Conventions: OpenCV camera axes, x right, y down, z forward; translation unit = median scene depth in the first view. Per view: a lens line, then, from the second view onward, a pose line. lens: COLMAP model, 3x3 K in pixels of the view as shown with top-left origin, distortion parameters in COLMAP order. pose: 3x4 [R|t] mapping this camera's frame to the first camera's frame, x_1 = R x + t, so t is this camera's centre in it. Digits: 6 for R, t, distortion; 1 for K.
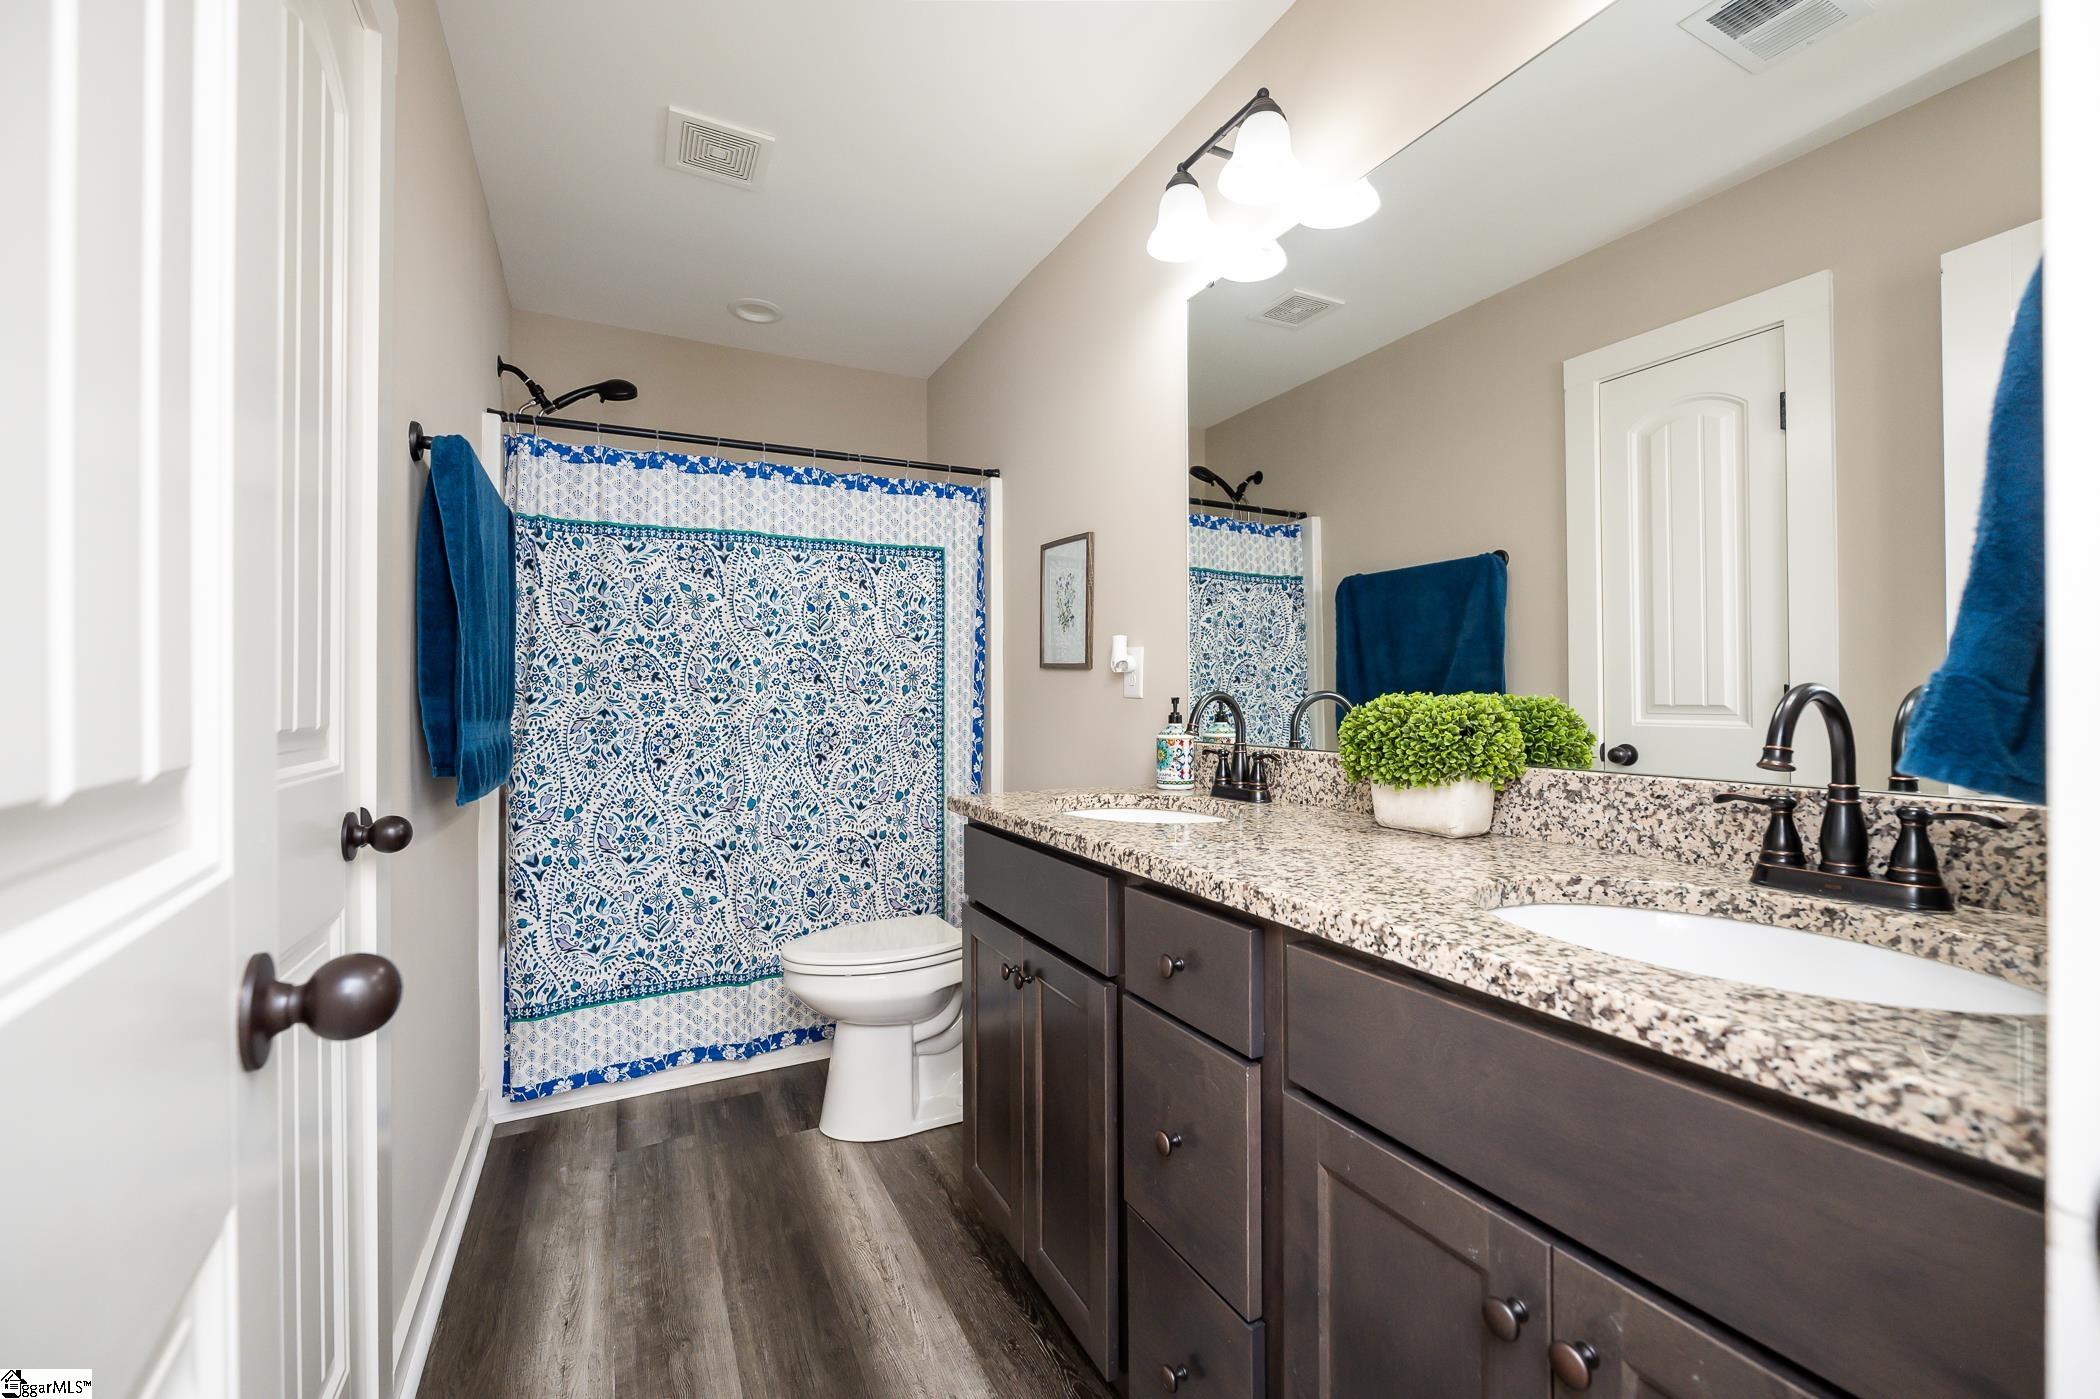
lens RADIAL K [[838.1, 0, 1003.8], [0, 838.1, 692.4], [0, 0, 1]] dist [-0.007210, 0.000347]
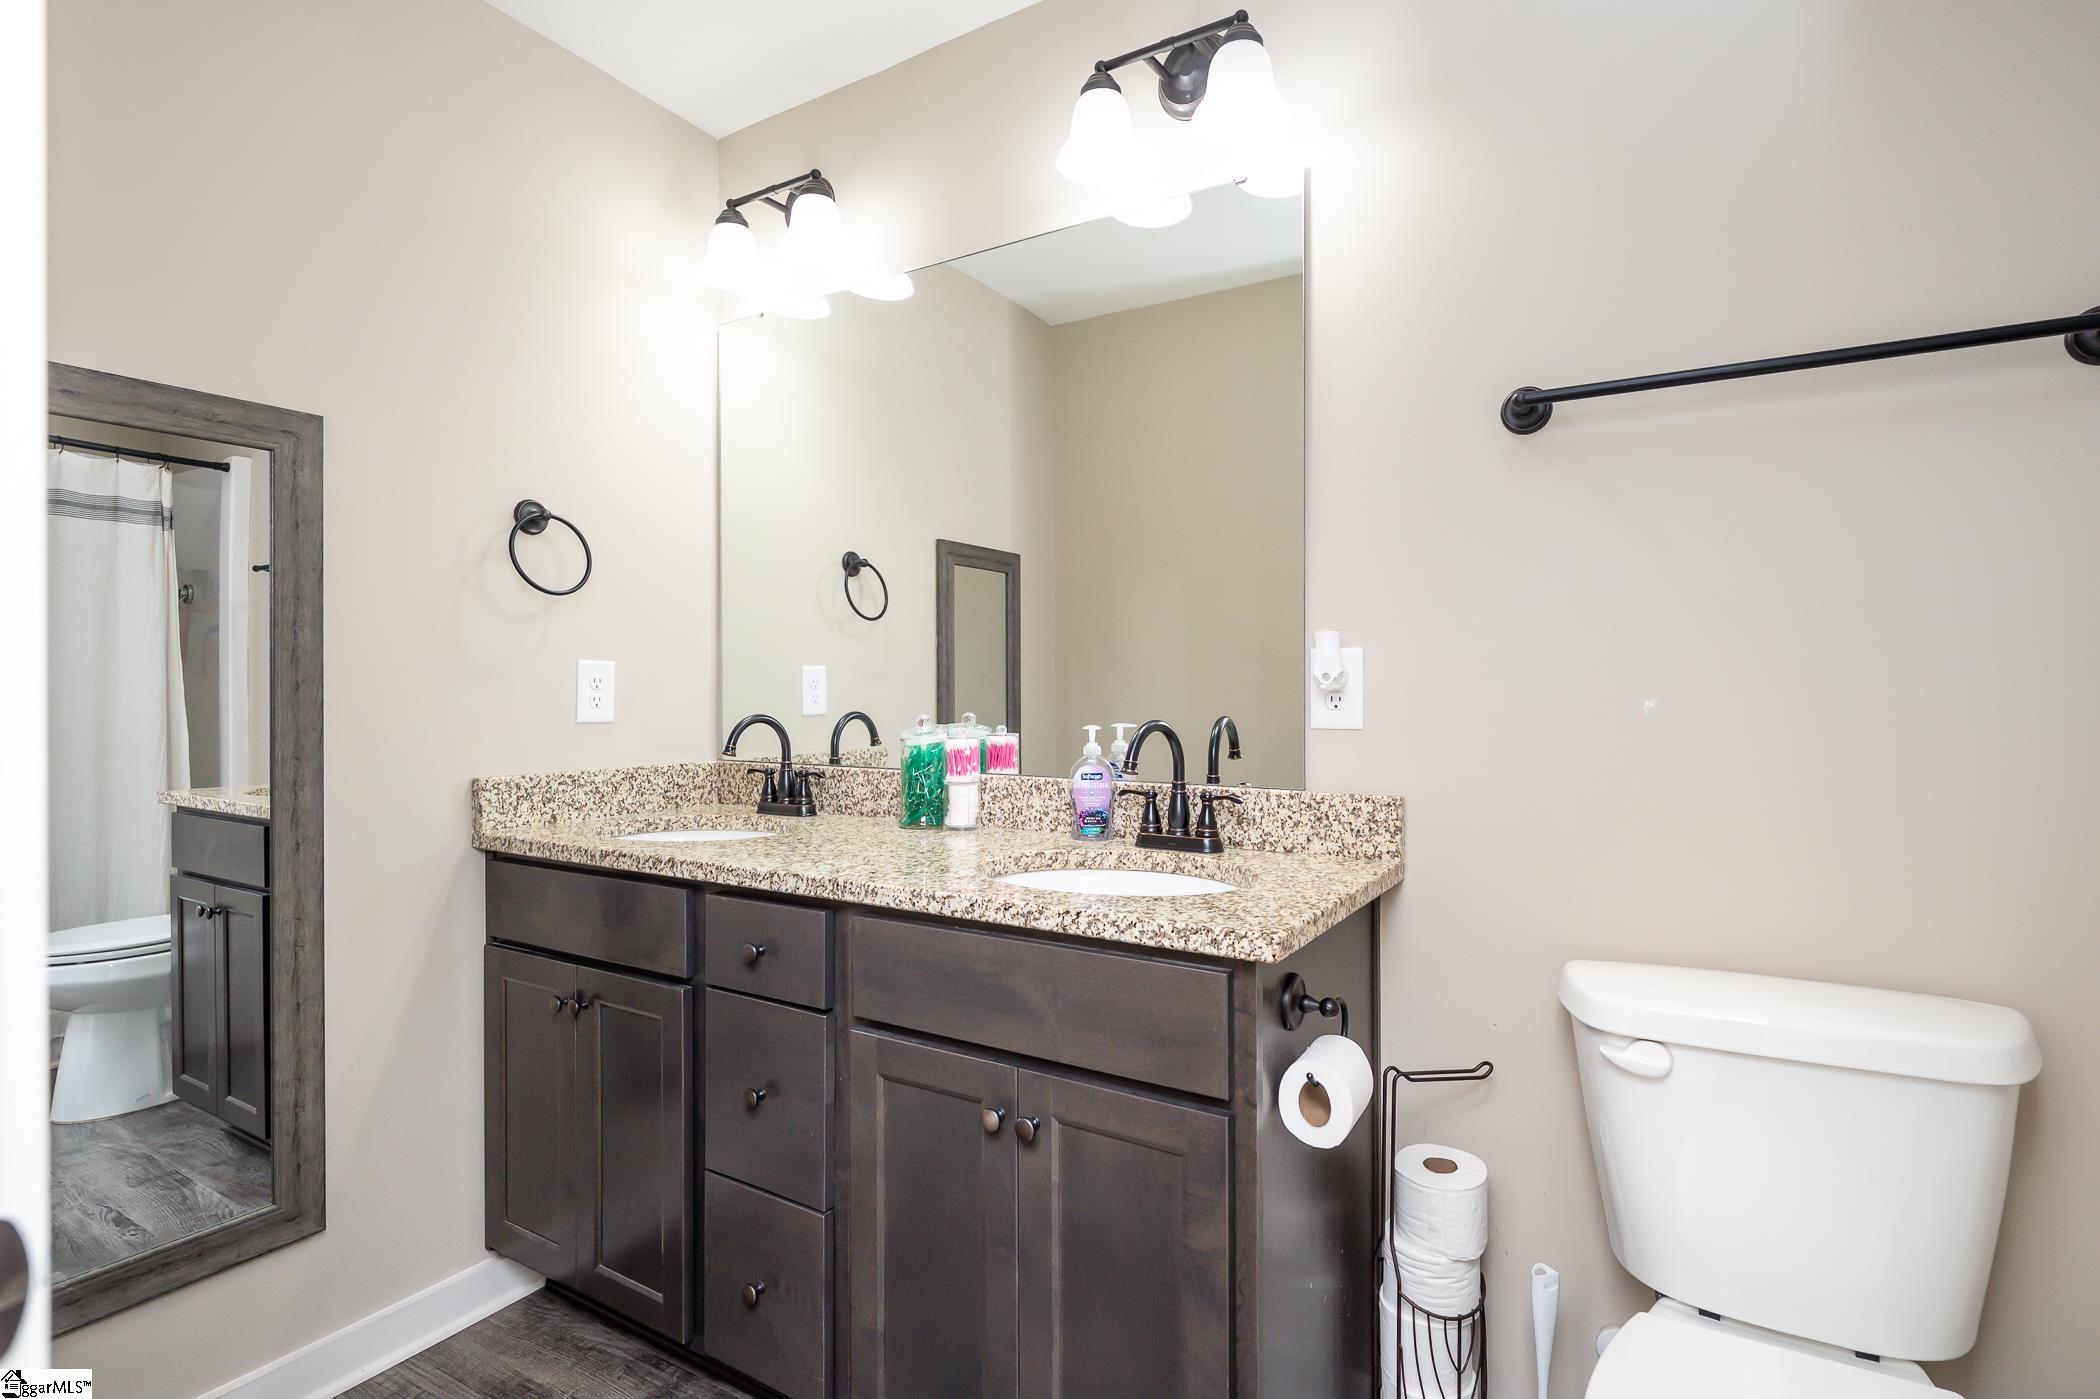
lens RADIAL K [[1019.2, 0, 1049.7], [0, 1019.2, 701.2], [0, 0, 1]] dist [0.001228, 0.000037]
pose [[0.834849, 0.002956, 0.550471, -0.253894], [-0.008059, 0.999944, 0.006852, -0.047642], [-0.550420, -0.010157, 0.834826, -0.452495]]
